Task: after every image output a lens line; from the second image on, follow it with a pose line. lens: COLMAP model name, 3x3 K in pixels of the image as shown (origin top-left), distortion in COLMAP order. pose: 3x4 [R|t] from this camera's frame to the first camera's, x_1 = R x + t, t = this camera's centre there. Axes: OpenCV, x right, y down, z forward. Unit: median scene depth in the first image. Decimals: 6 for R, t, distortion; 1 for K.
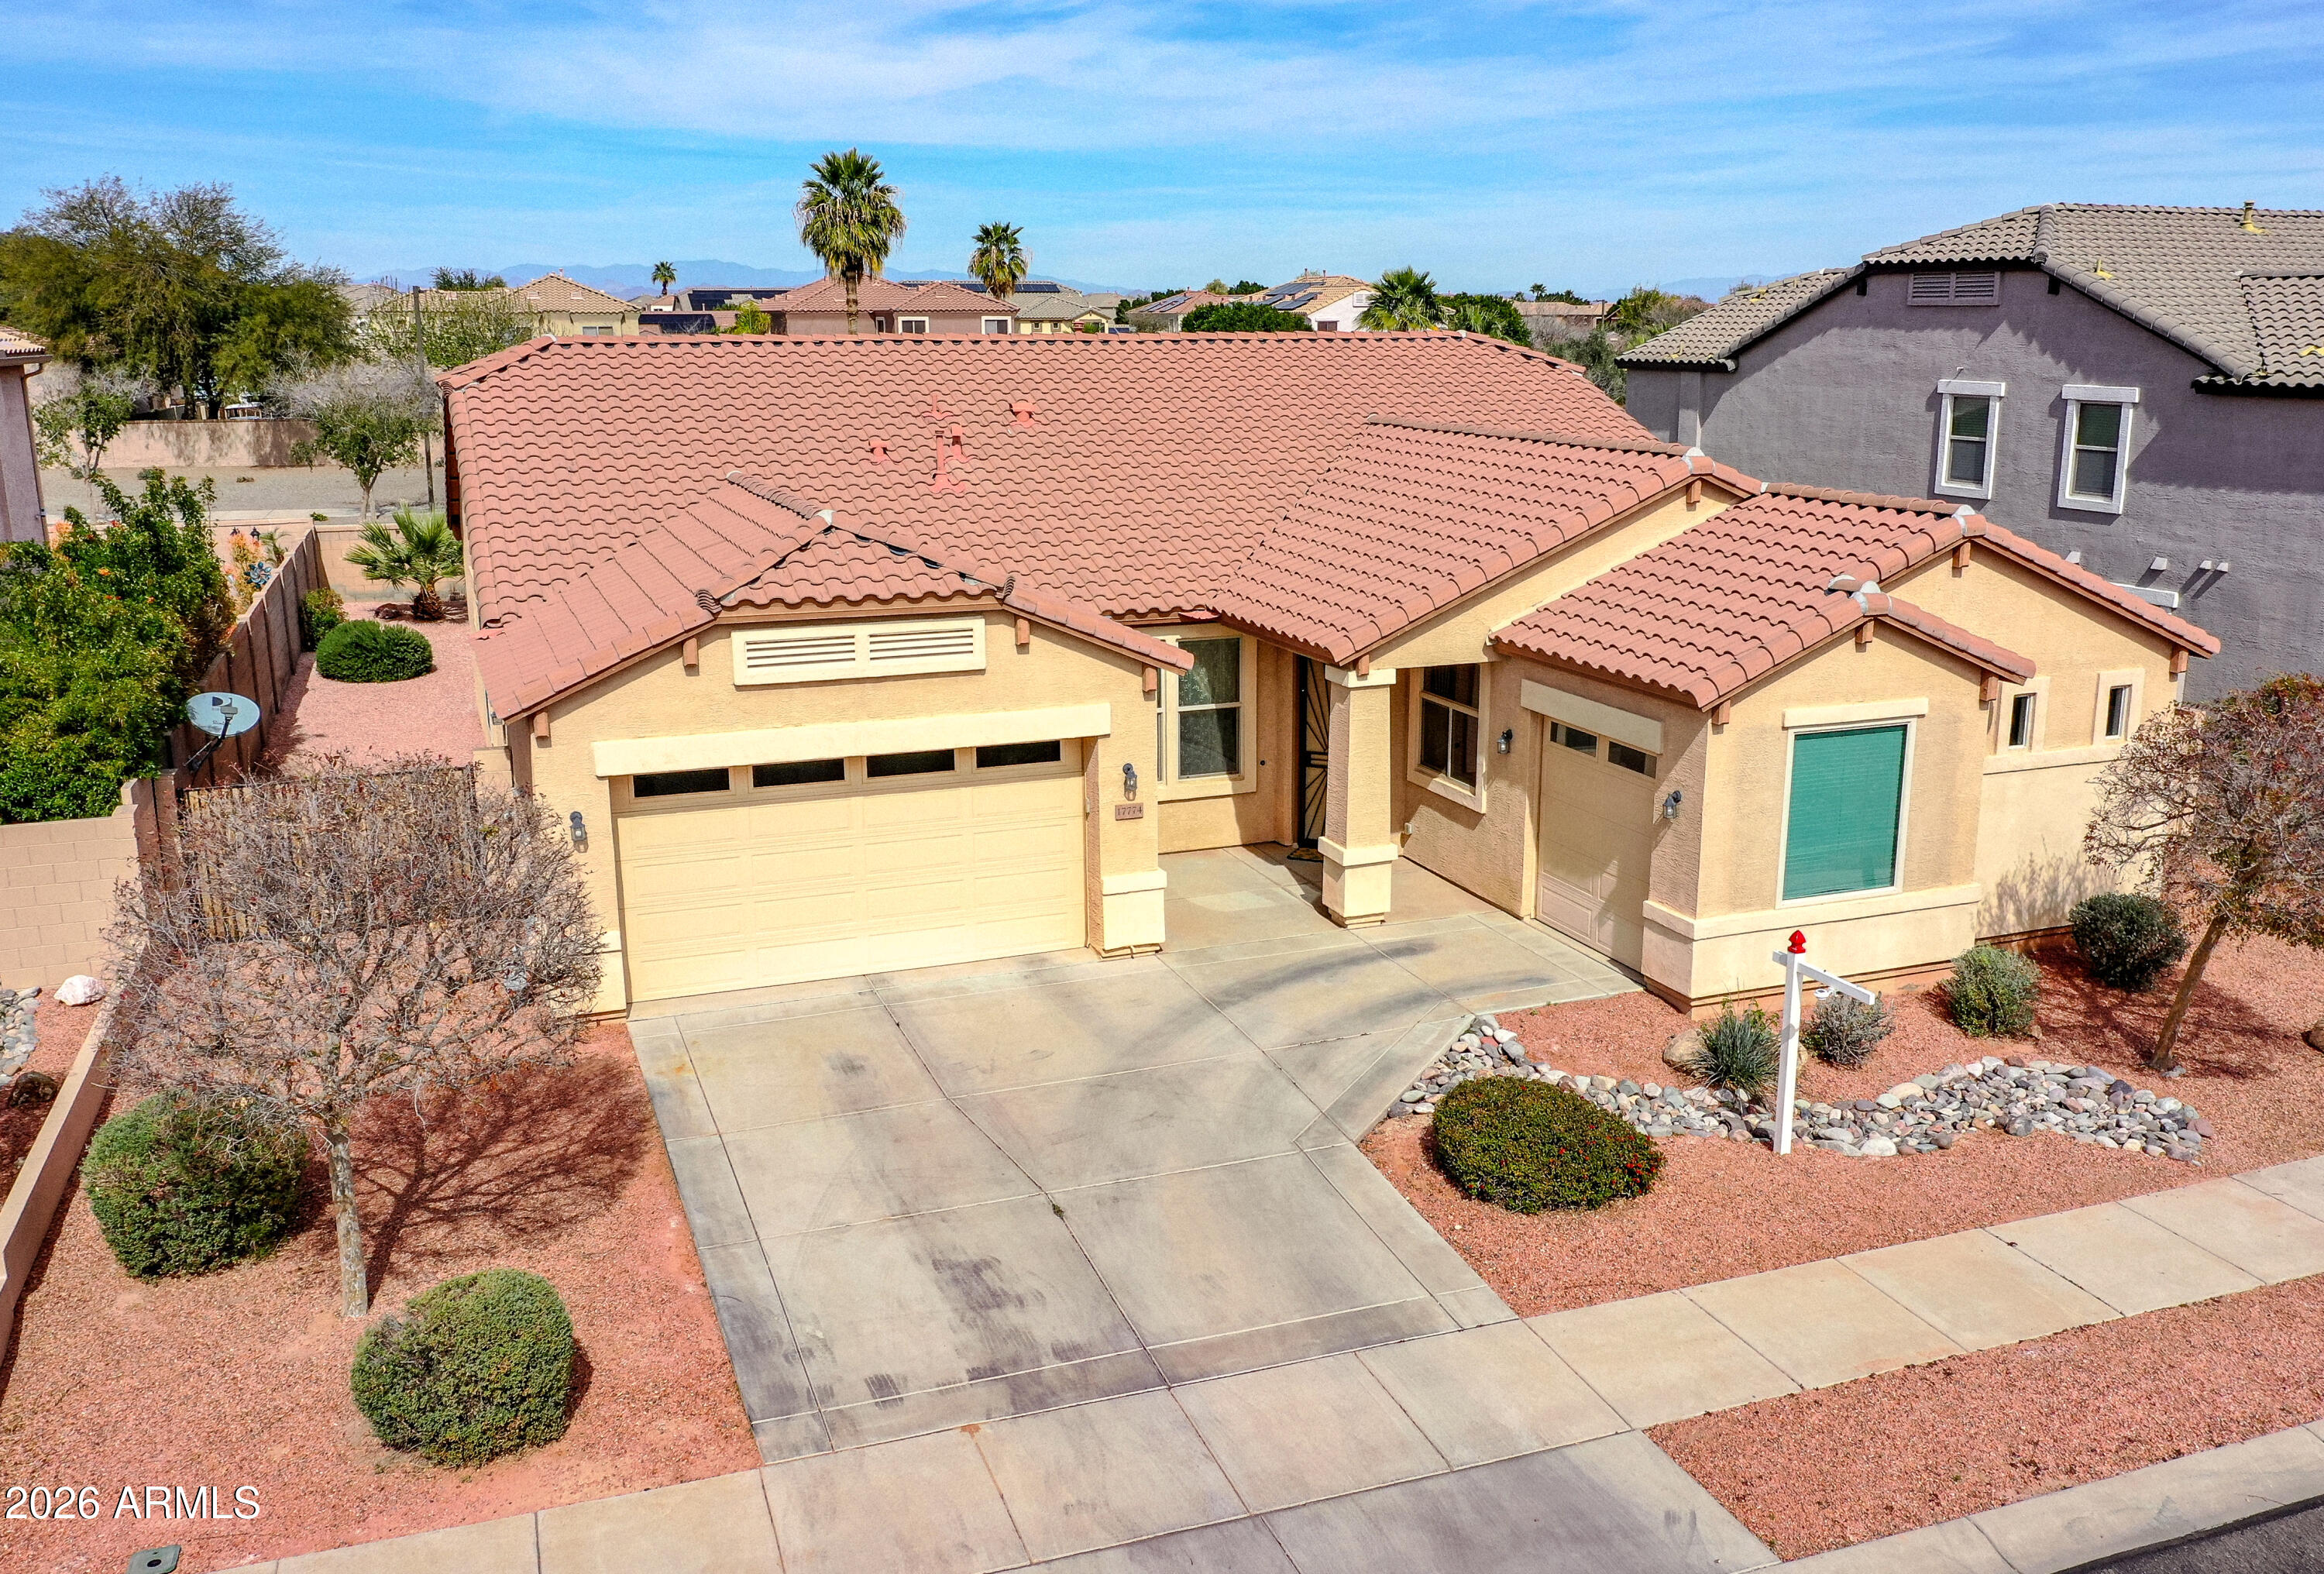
lens RADIAL K [[1998.3, 0, 1162.0], [0, 1998.3, 787.0], [0, 0, 1]] dist [-0.002127, -0.006646]
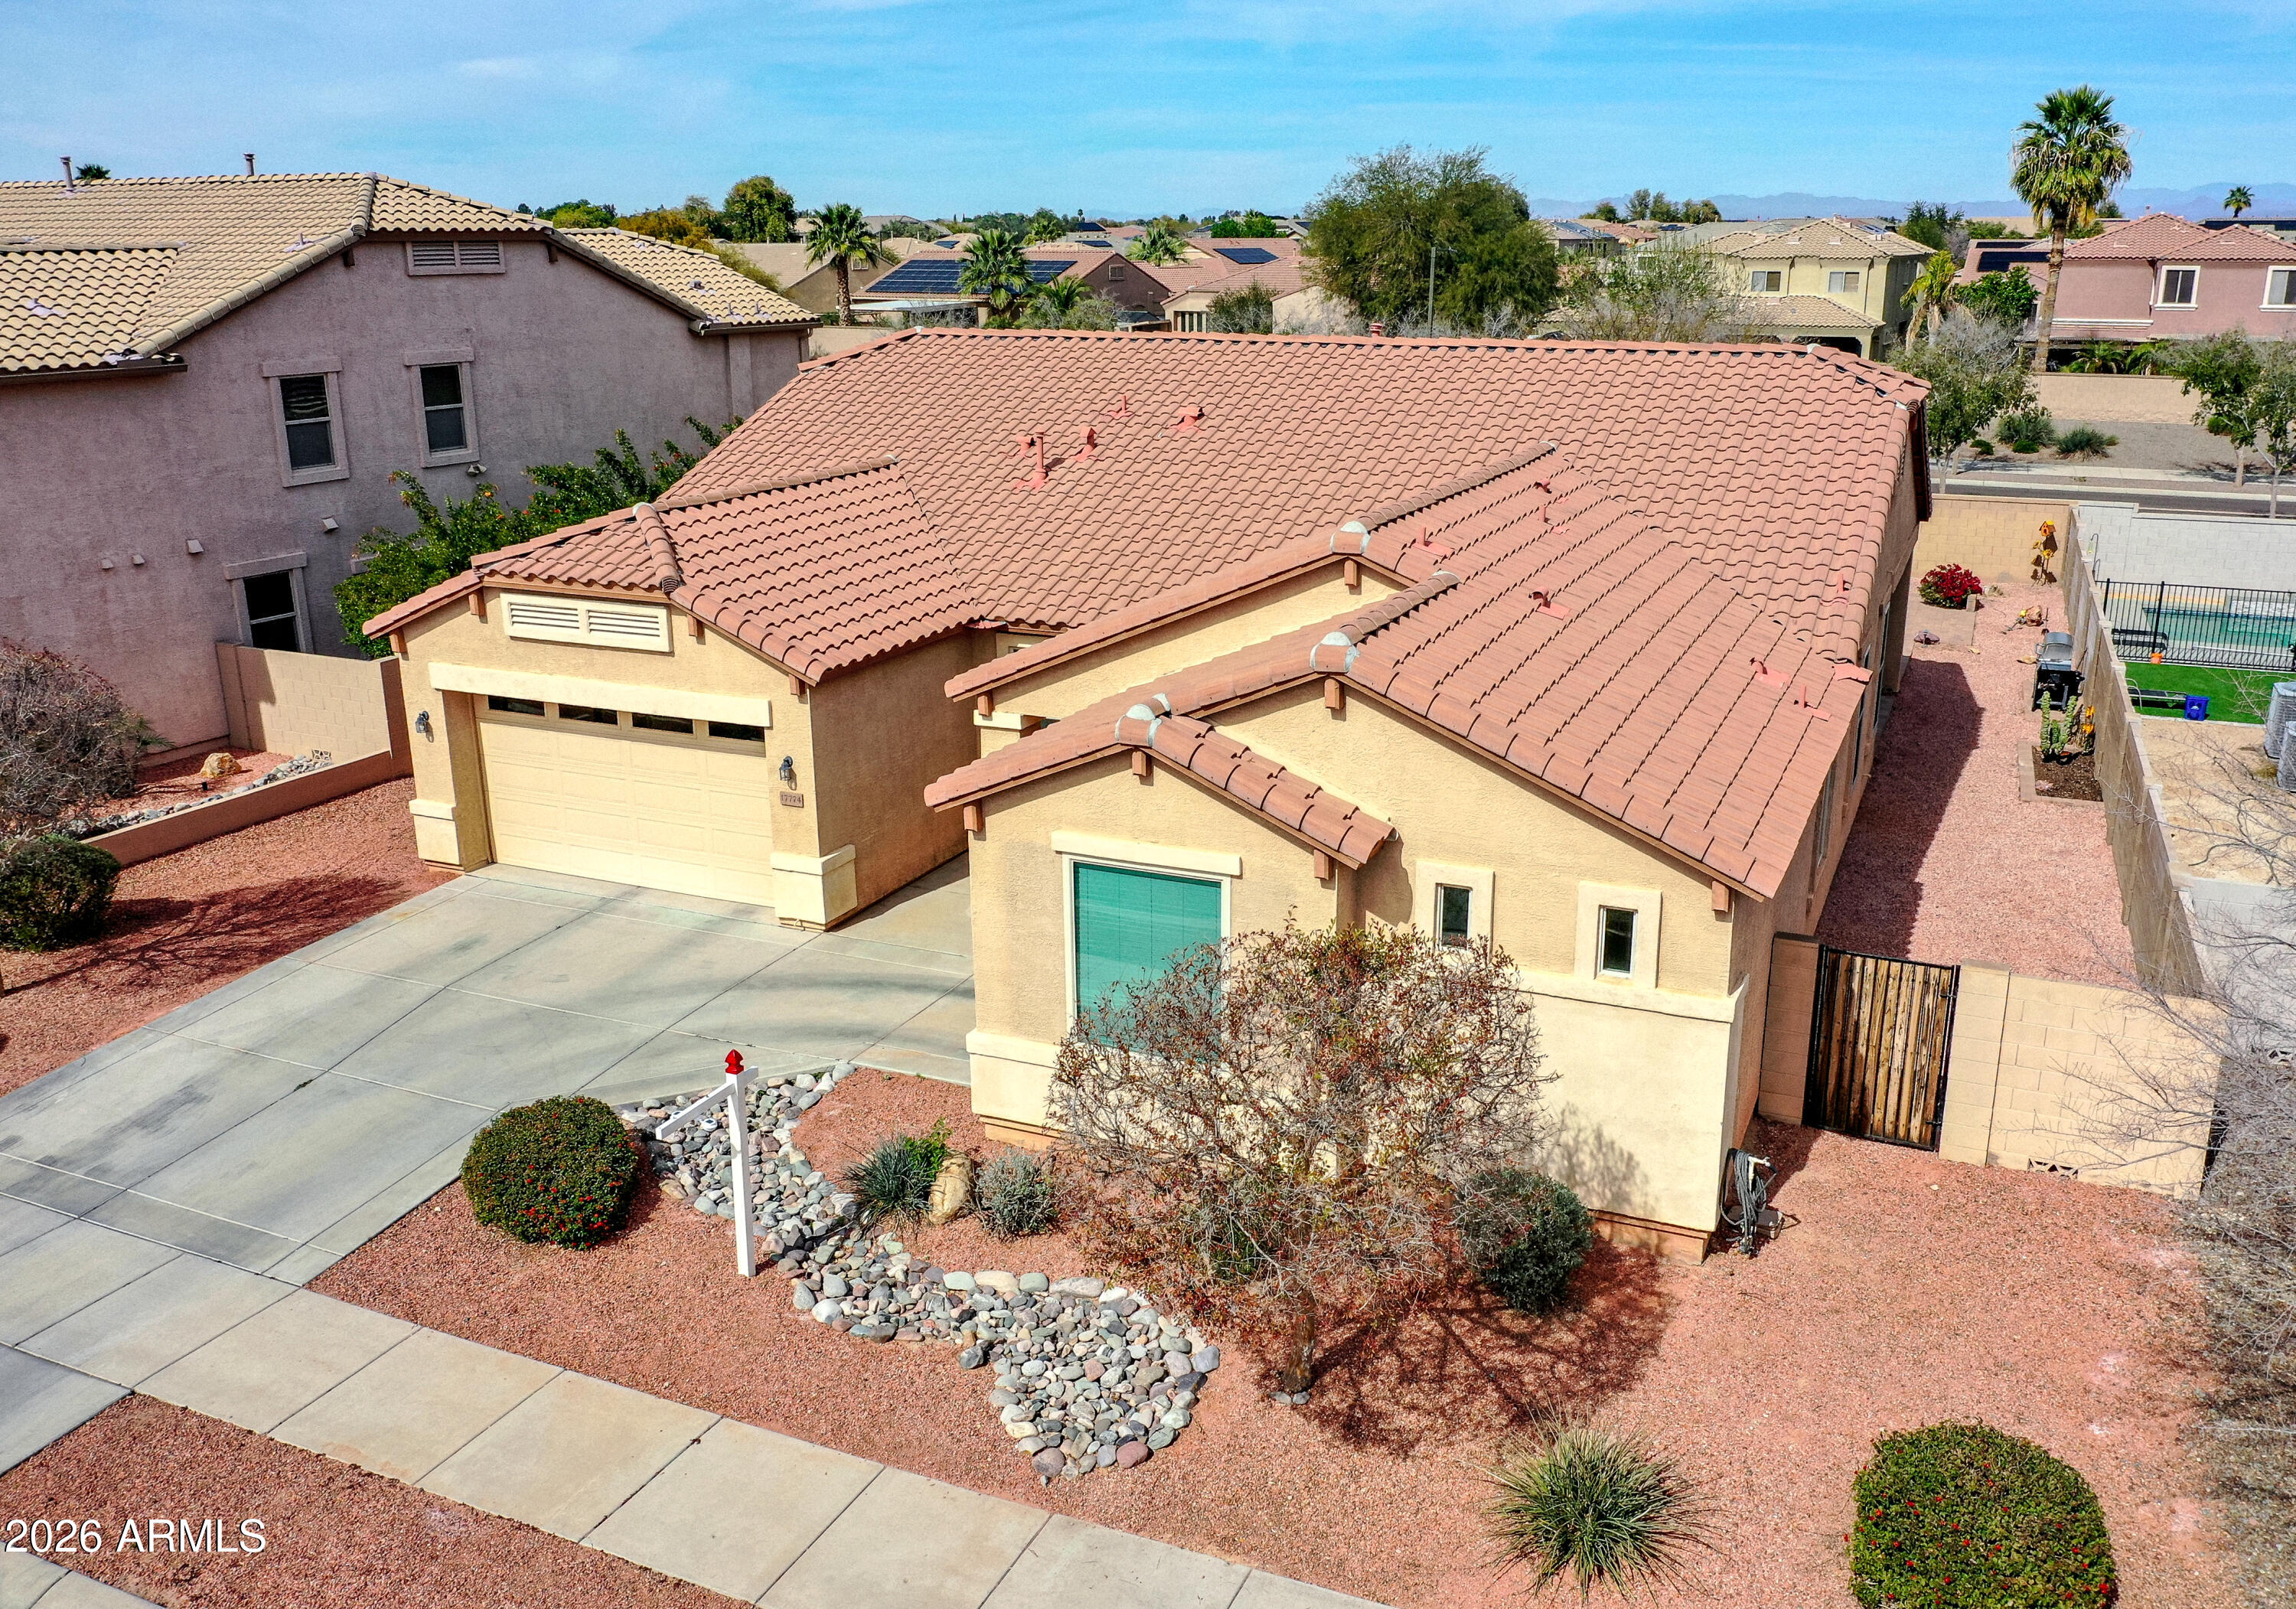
lens RADIAL K [[1846.1, 0, 1148.0], [0, 1846.1, 804.5], [0, 0, 1]] dist [-0.003308, 0.002458]
pose [[0.707083, 0.205482, -0.676617, 0.907208], [-0.160964, 0.978500, 0.128950, -0.165563], [0.688567, 0.017733, 0.724956, 0.440851]]
